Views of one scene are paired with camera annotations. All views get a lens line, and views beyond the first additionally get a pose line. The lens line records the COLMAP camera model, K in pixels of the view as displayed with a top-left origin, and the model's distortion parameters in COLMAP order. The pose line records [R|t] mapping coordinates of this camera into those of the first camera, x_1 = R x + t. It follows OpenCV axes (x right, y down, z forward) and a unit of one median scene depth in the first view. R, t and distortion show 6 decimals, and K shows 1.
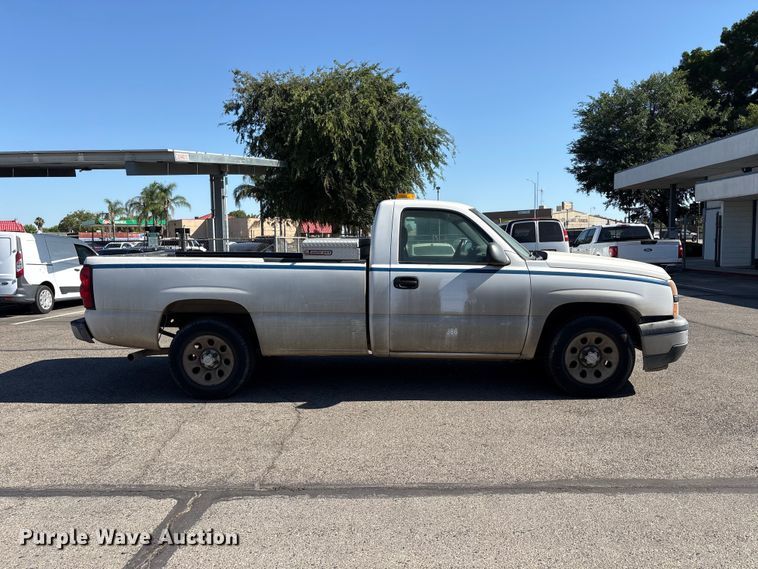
lens RADIAL K [[578.3, 0, 380.8], [0, 578.3, 286.6], [0, 0, 1]] dist [0.039794, -0.040552]
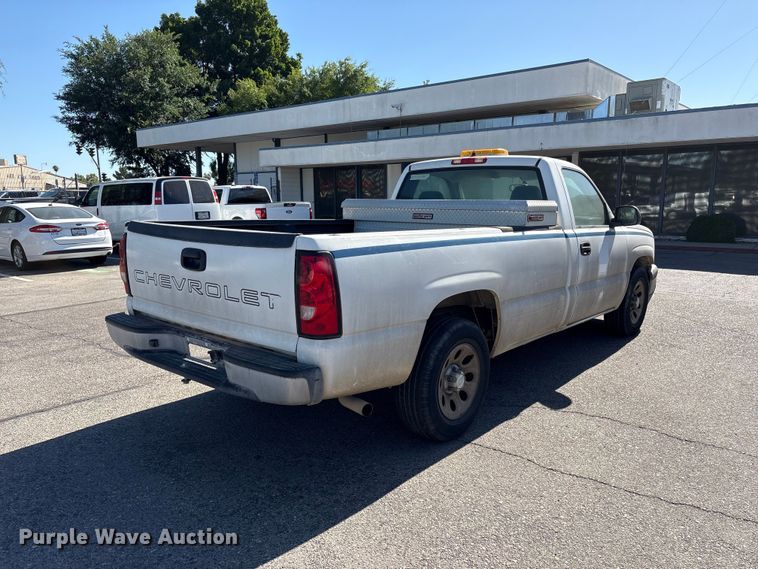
lens RADIAL K [[578.3, 0, 380.2], [0, 578.3, 287.7], [0, 0, 1]] dist [0.039794, -0.040552]
pose [[0.610853, -0.109128, 0.784187, -0.268689], [0.054536, 0.993903, 0.095831, -0.015697], [-0.789863, -0.015773, 0.613080, 0.203371]]
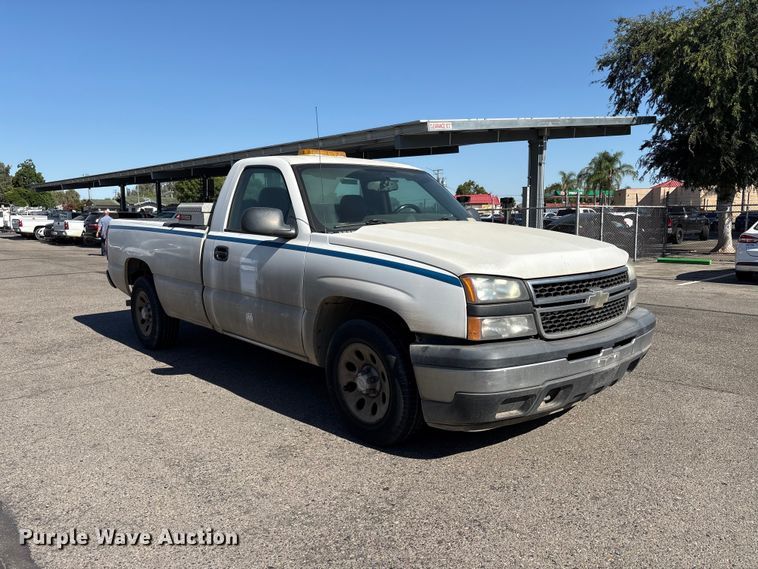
lens RADIAL K [[578.3, 0, 378.7], [0, 578.3, 283.4], [0, 0, 1]] dist [0.039794, -0.040552]
pose [[0.704617, 0.092190, -0.703573, 0.247441], [-0.061212, 0.995725, 0.069169, -0.011012], [0.706943, -0.005671, 0.707248, 0.162649]]
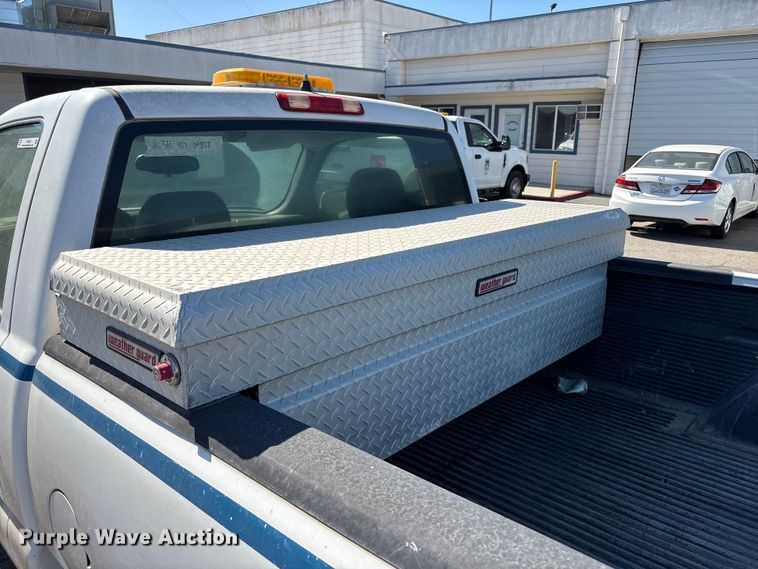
lens RADIAL K [[578.3, 0, 381.2], [0, 578.3, 286.9], [0, 0, 1]] dist [0.039794, -0.040552]
pose [[-0.775150, -0.158010, 0.611698, -0.079114], [0.045669, 0.951672, 0.303702, -0.049623], [-0.630124, 0.263350, -0.730473, 0.433722]]
